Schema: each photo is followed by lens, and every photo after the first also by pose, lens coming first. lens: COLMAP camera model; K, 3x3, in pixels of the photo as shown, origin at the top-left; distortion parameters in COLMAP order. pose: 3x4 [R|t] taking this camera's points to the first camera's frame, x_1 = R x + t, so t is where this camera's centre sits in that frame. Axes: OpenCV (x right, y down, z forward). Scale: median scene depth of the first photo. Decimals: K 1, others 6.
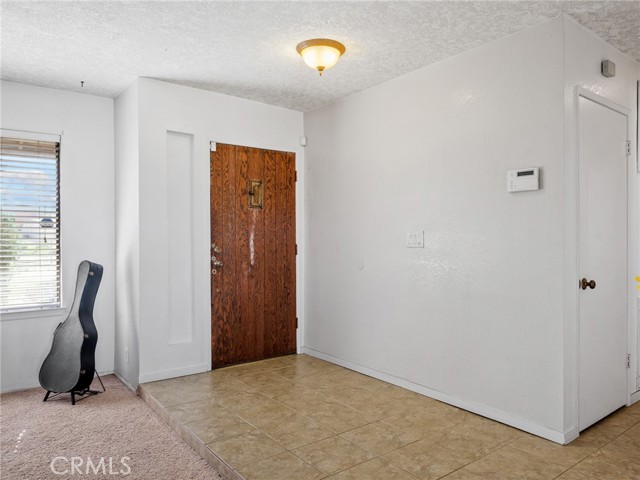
lens RADIAL K [[448.3, 0, 319.5], [0, 448.3, 240.3], [0, 0, 1]] dist [-0.002991, -0.000814]
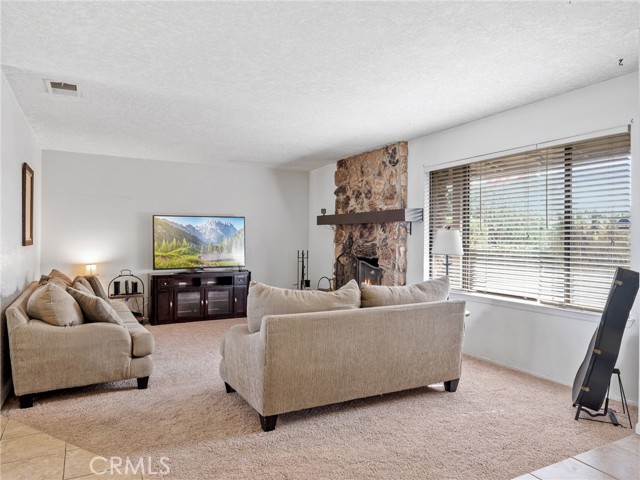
lens RADIAL K [[434.5, 0, 319.8], [0, 434.5, 240.3], [0, 0, 1]] dist [-0.003602, -0.000880]
pose [[-0.156154, 0.003456, -0.987727, 0.488288], [-0.005882, 0.999973, 0.004429, -0.007005], [0.987715, 0.006501, -0.156129, 0.702179]]
